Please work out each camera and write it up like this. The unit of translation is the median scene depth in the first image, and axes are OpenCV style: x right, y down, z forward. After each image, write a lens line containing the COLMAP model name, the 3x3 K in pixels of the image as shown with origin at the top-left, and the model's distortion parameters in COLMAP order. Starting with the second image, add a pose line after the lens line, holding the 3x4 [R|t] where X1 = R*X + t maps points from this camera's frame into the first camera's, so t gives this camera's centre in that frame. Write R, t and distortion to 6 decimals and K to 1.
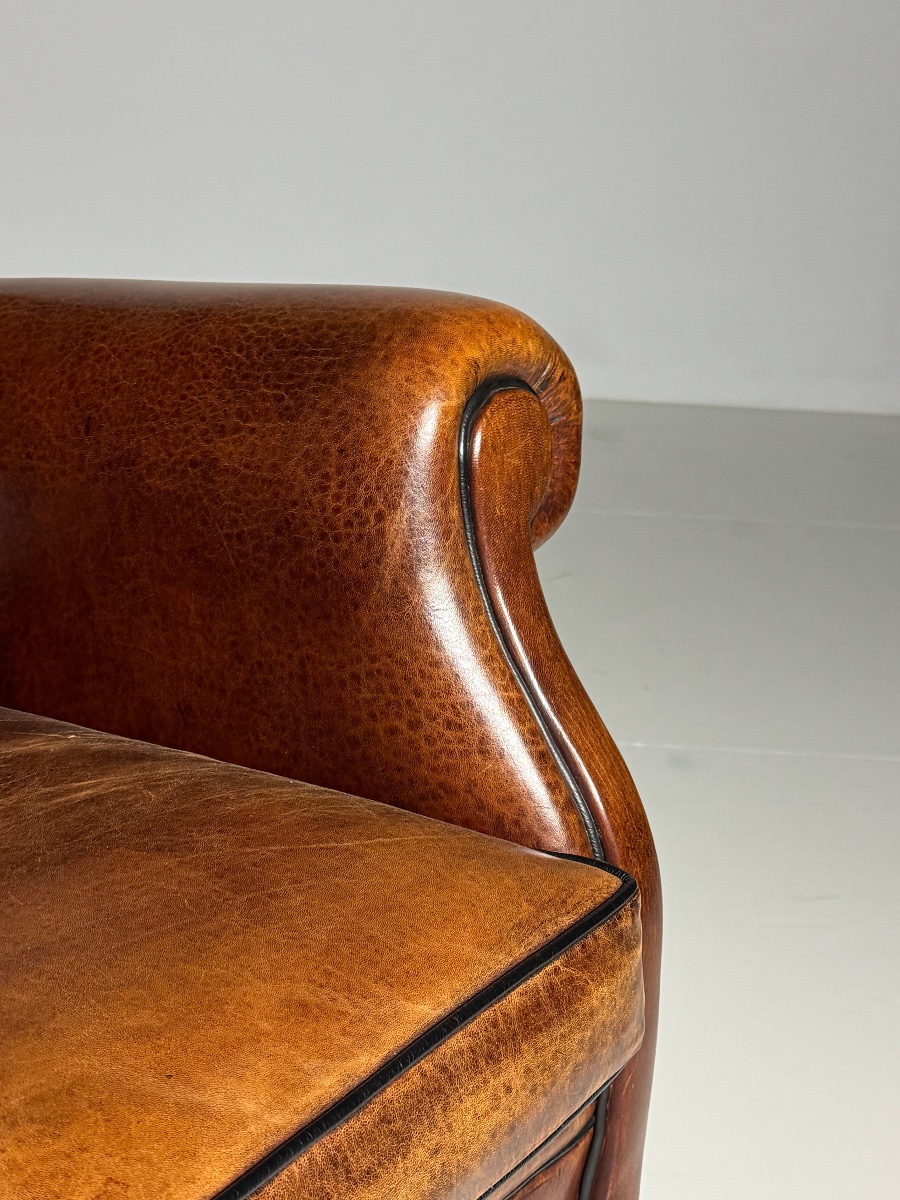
lens RADIAL K [[1648.0, 0, 461.1], [0, 1648.0, 603.7], [0, 0, 1]] dist [0.140522, 0.000000]
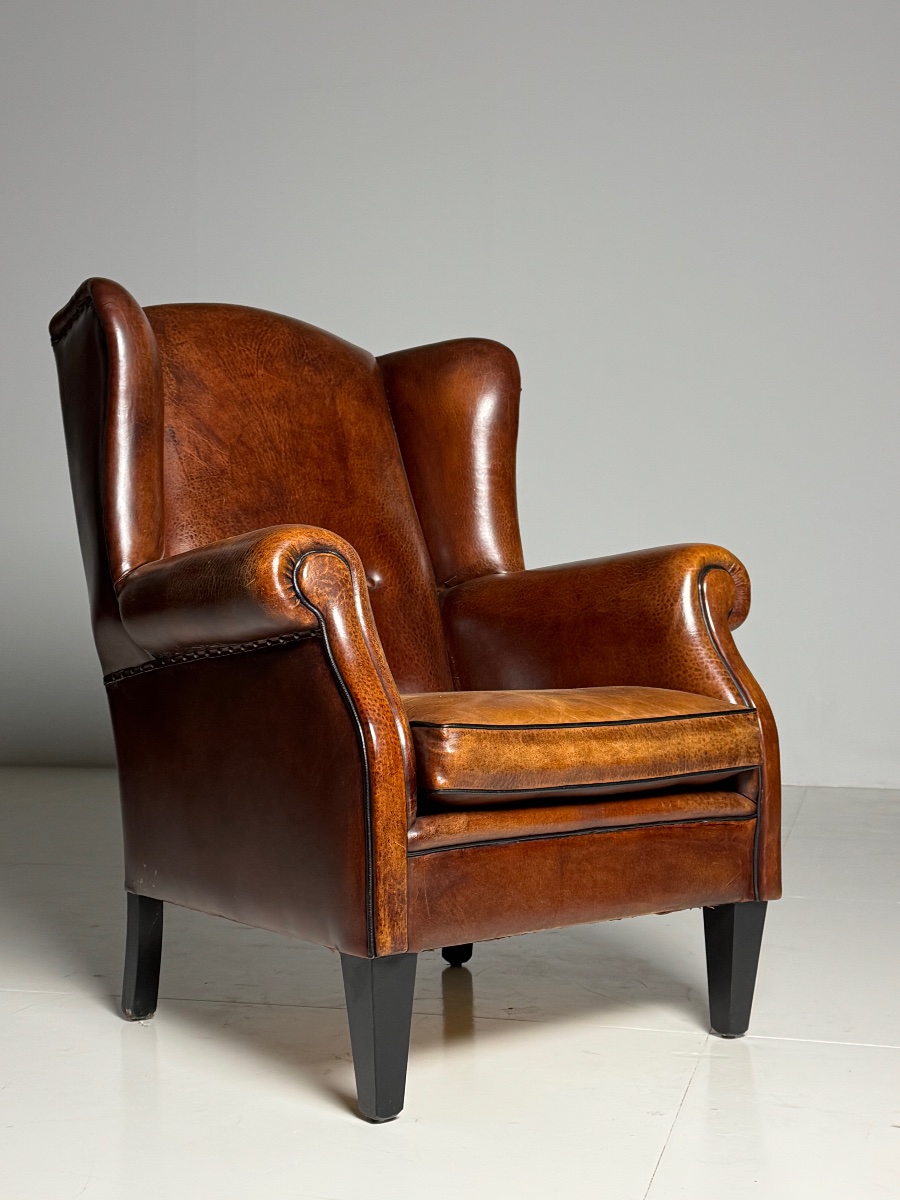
lens RADIAL K [[1648.0, 0, 460.8], [0, 1648.0, 617.4], [0, 0, 1]] dist [0.140522, 0.000000]
pose [[0.963524, -0.060109, -0.260784, 0.364927], [-0.024845, 0.950151, -0.310798, 0.915026], [0.266466, 0.305940, 0.914000, -1.868260]]
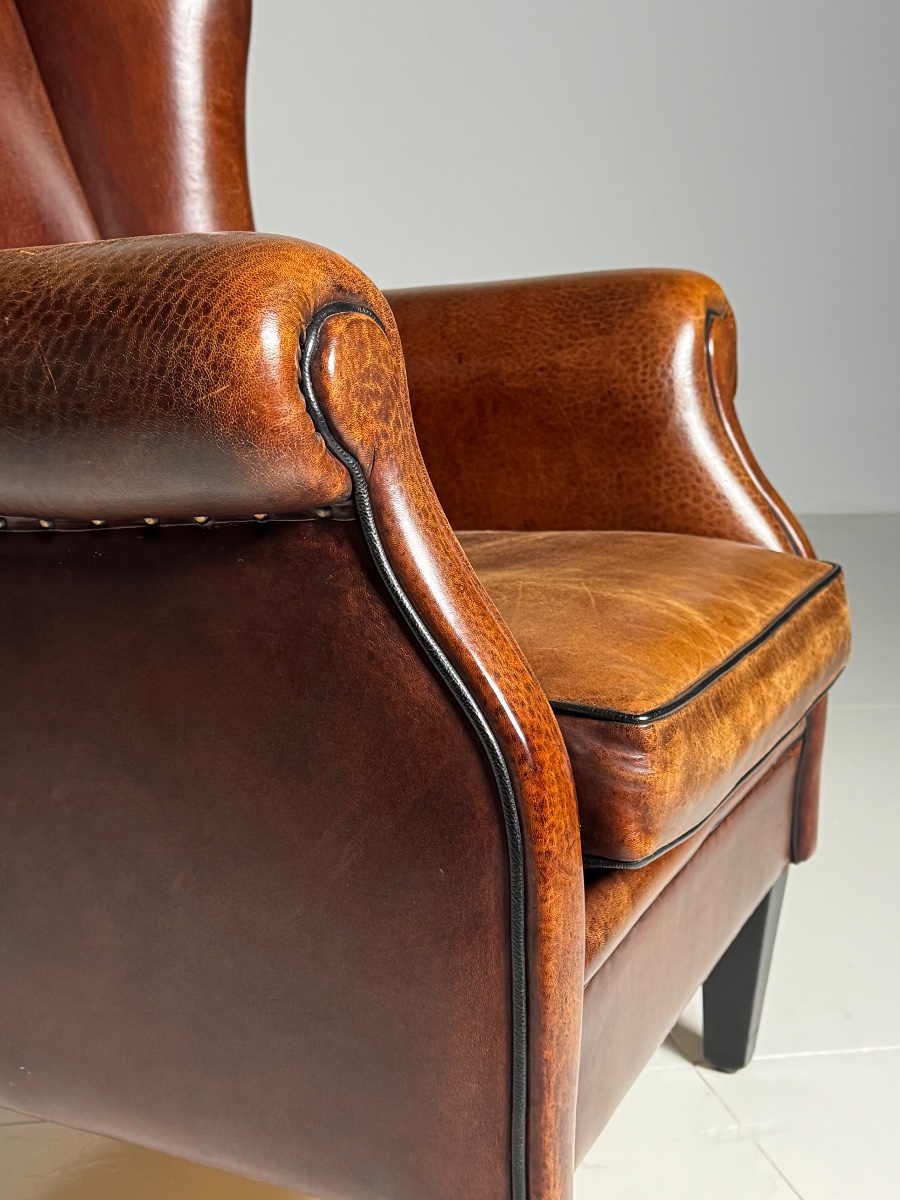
lens RADIAL K [[1648.0, 0, 450.1], [0, 1648.0, 604.6], [0, 0, 1]] dist [0.140522, 0.000000]
pose [[0.977118, -0.074775, 0.199119, -0.637639], [0.096890, 0.989875, -0.103734, 0.337925], [-0.189346, 0.120653, 0.974470, -0.644834]]
